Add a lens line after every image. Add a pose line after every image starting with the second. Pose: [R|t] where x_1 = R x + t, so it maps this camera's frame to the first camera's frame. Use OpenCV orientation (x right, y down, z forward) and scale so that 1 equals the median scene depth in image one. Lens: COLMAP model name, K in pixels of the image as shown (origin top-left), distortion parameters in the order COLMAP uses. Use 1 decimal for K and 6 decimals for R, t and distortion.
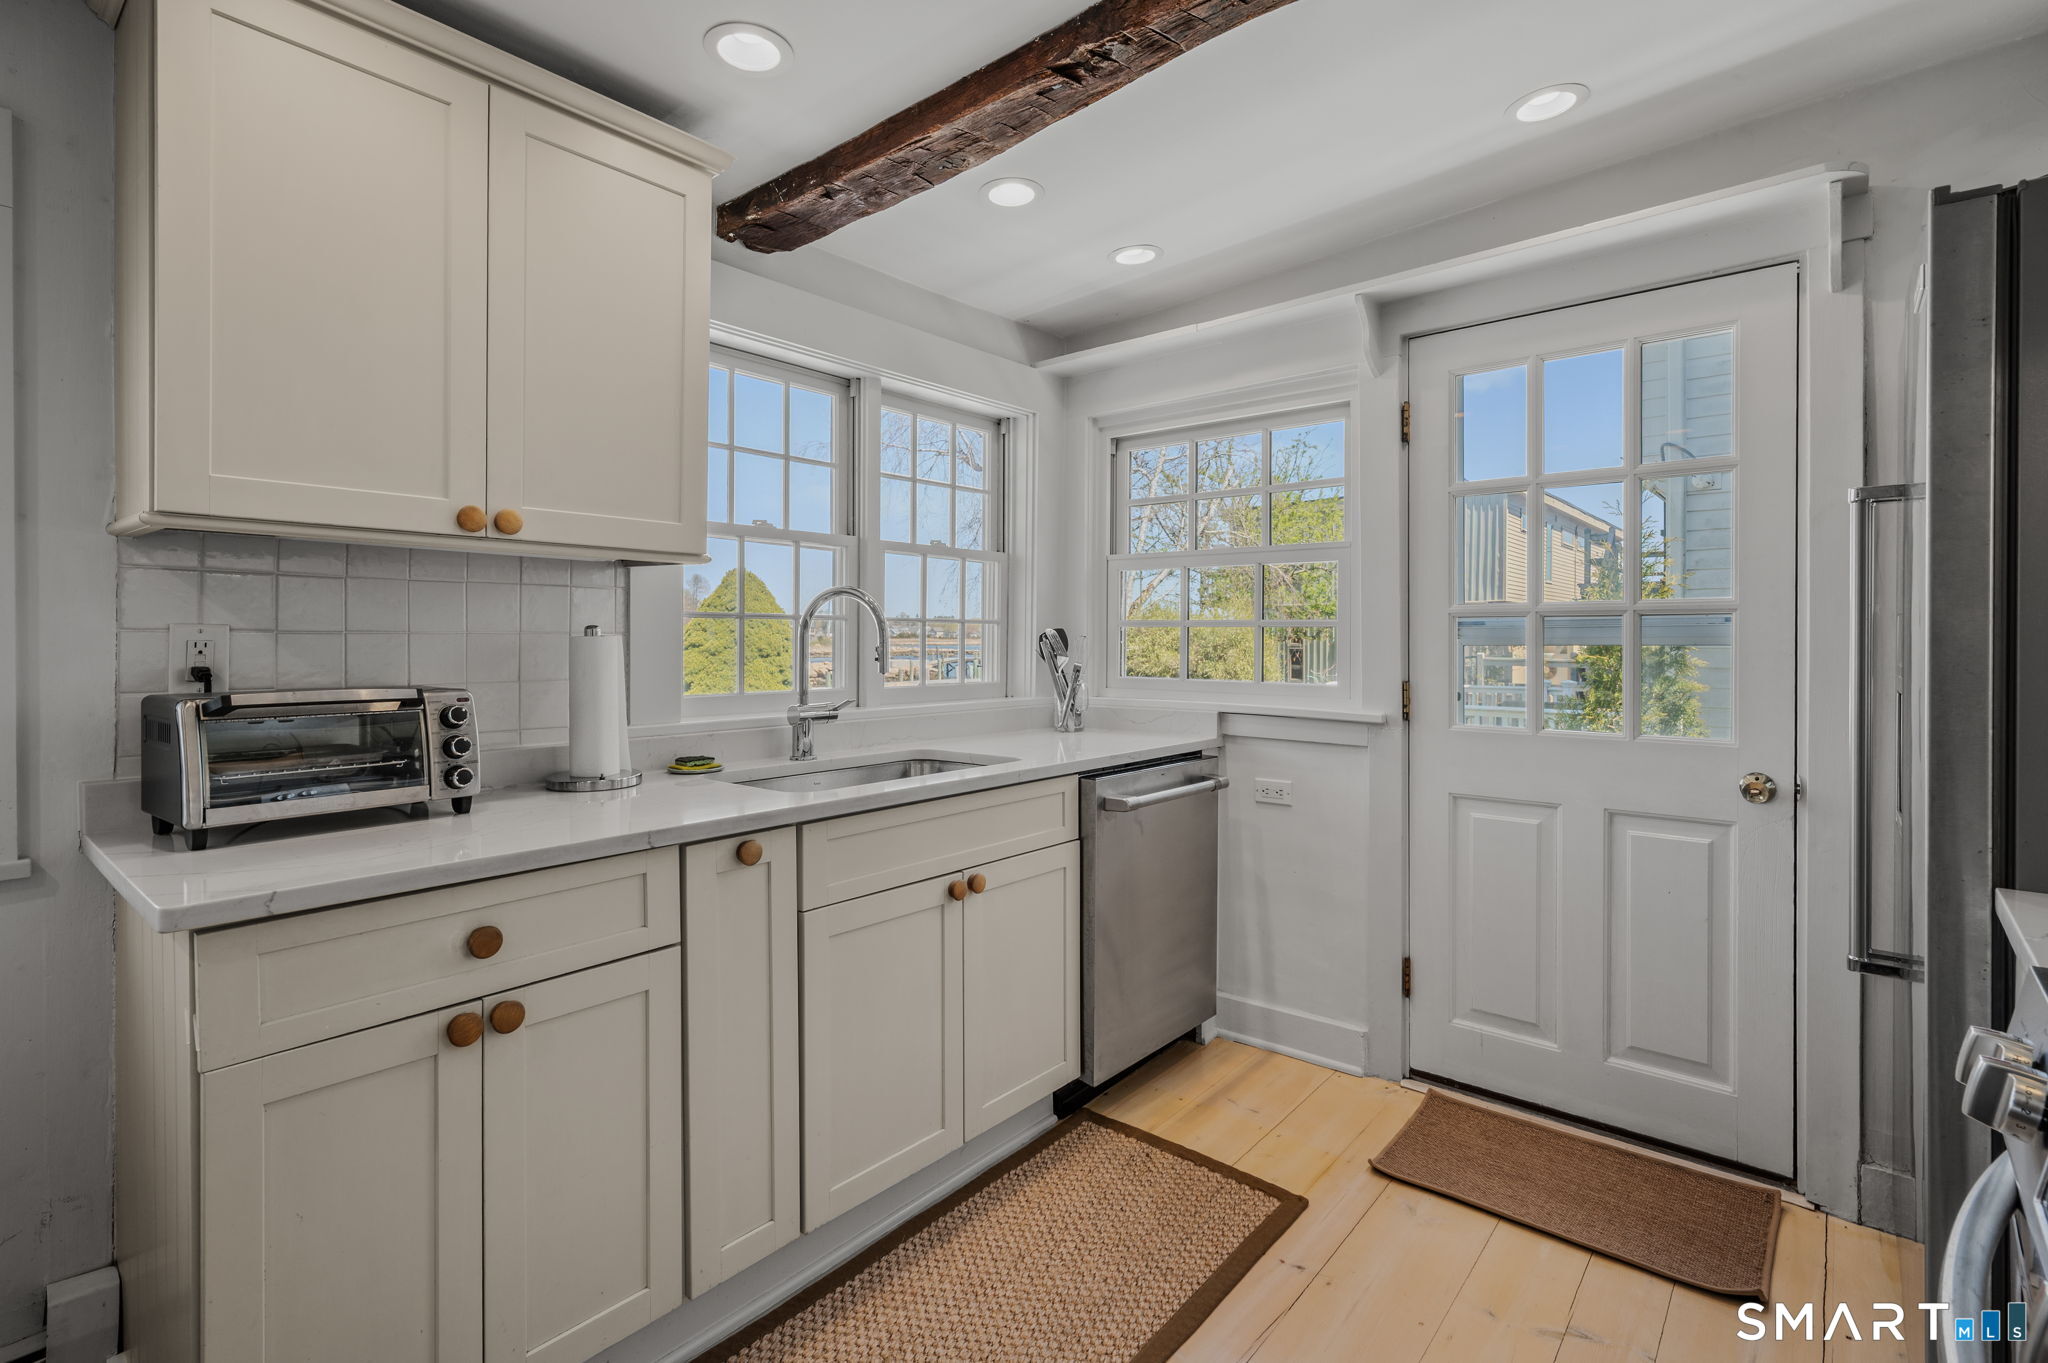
lens RADIAL K [[937.6, 0, 997.3], [0, 937.6, 650.3], [0, 0, 1]] dist [0.001145, 0.001456]
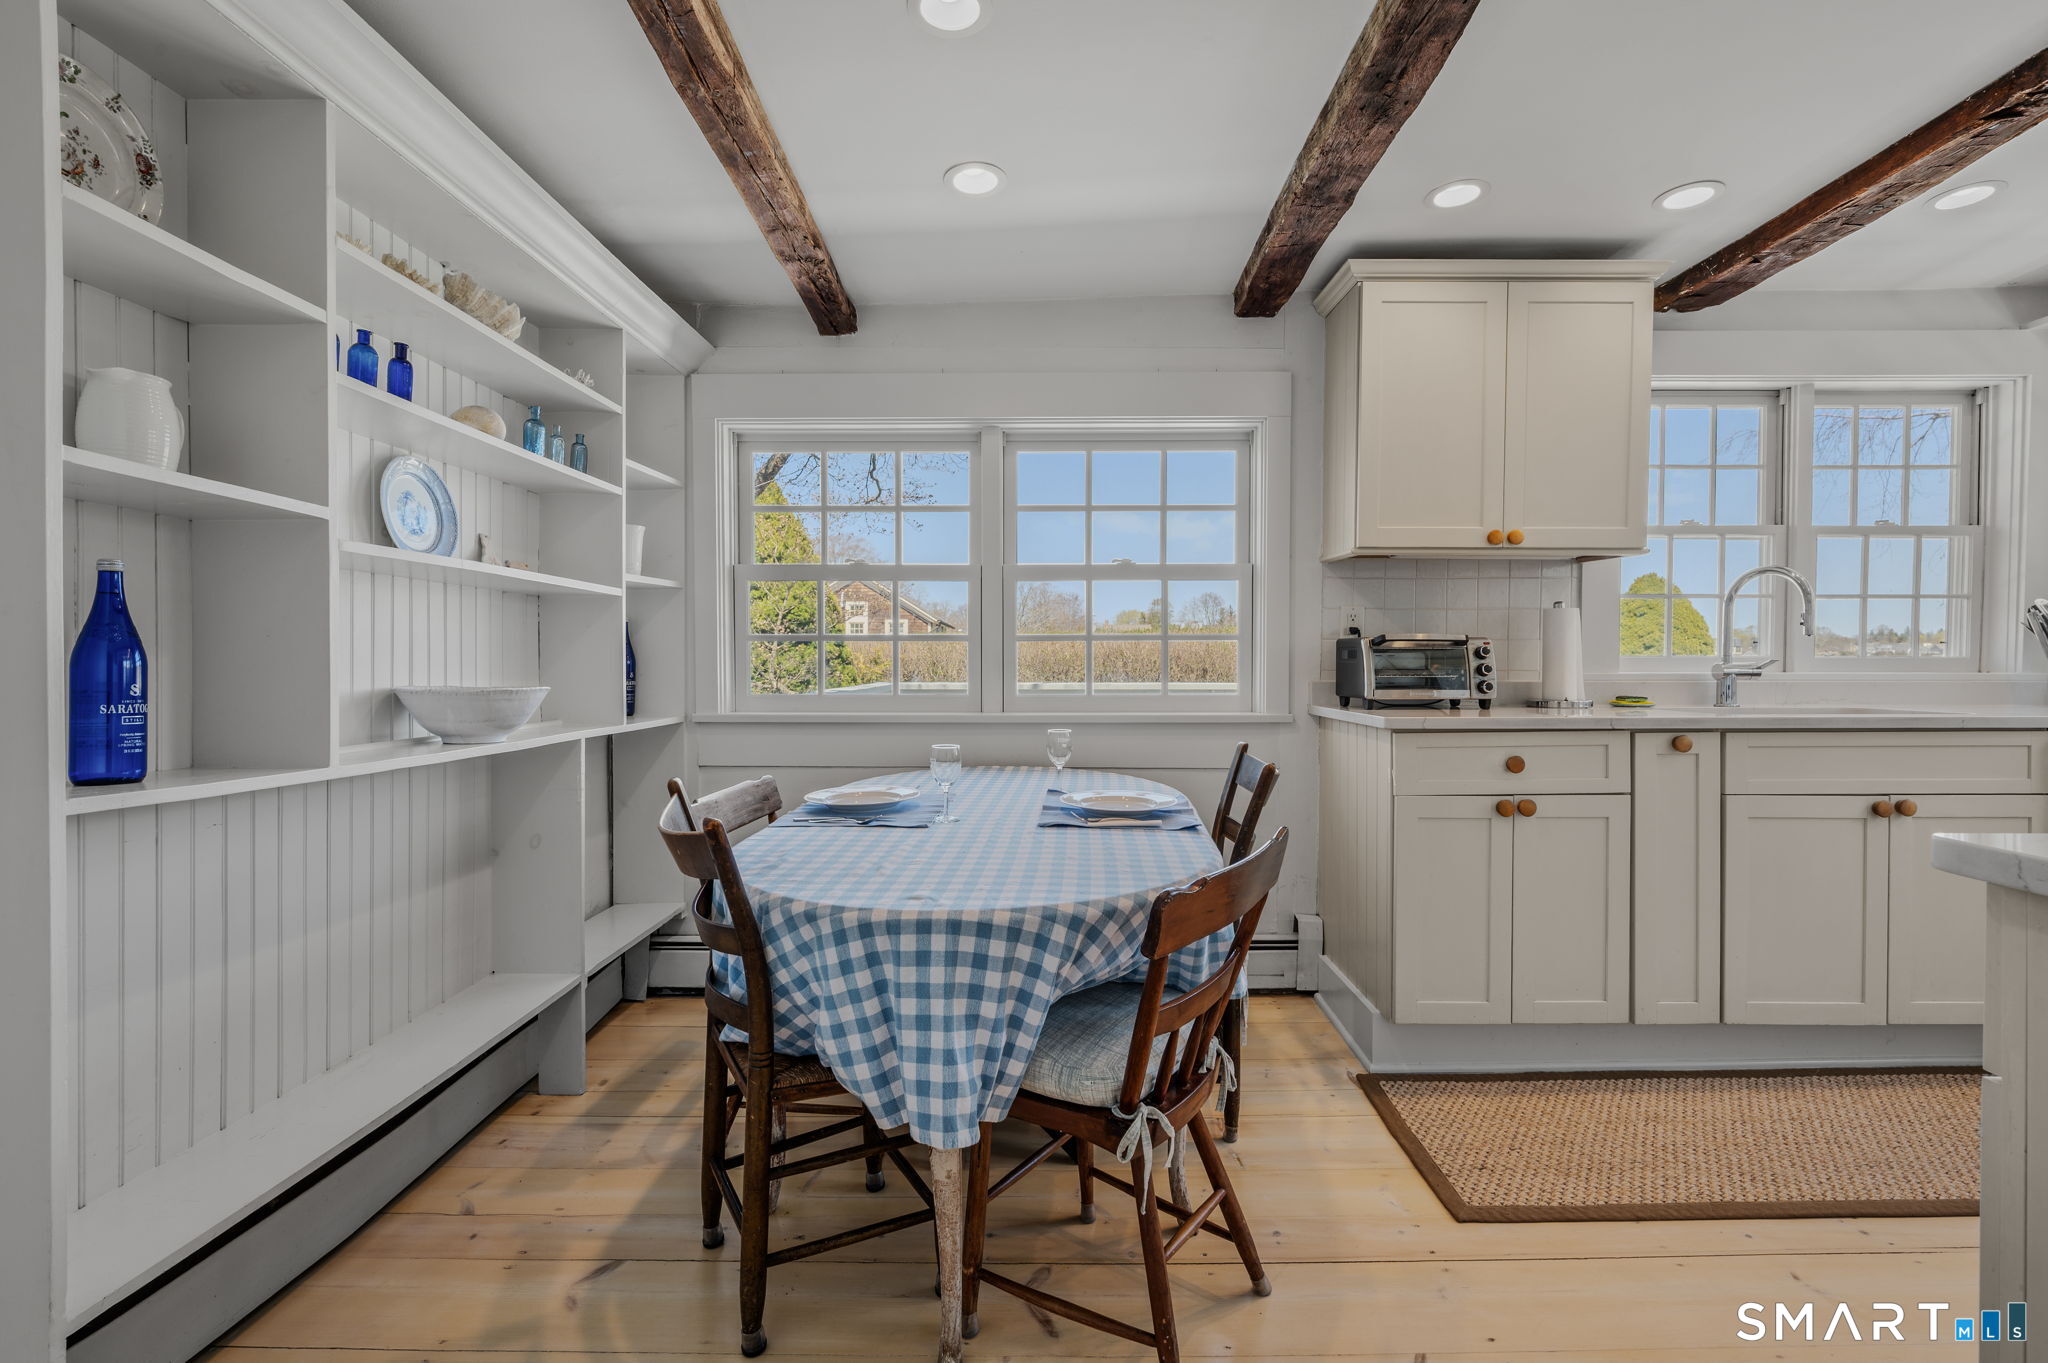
lens RADIAL K [[900.1, 0, 1061.6], [0, 900.1, 674.5], [0, 0, 1]] dist [-0.002419, 0.002262]
pose [[0.666843, 0.010822, -0.745120, 0.105804], [-0.007088, 0.999941, 0.008179, 0.076566], [0.745164, -0.000173, 0.666881, -0.513450]]
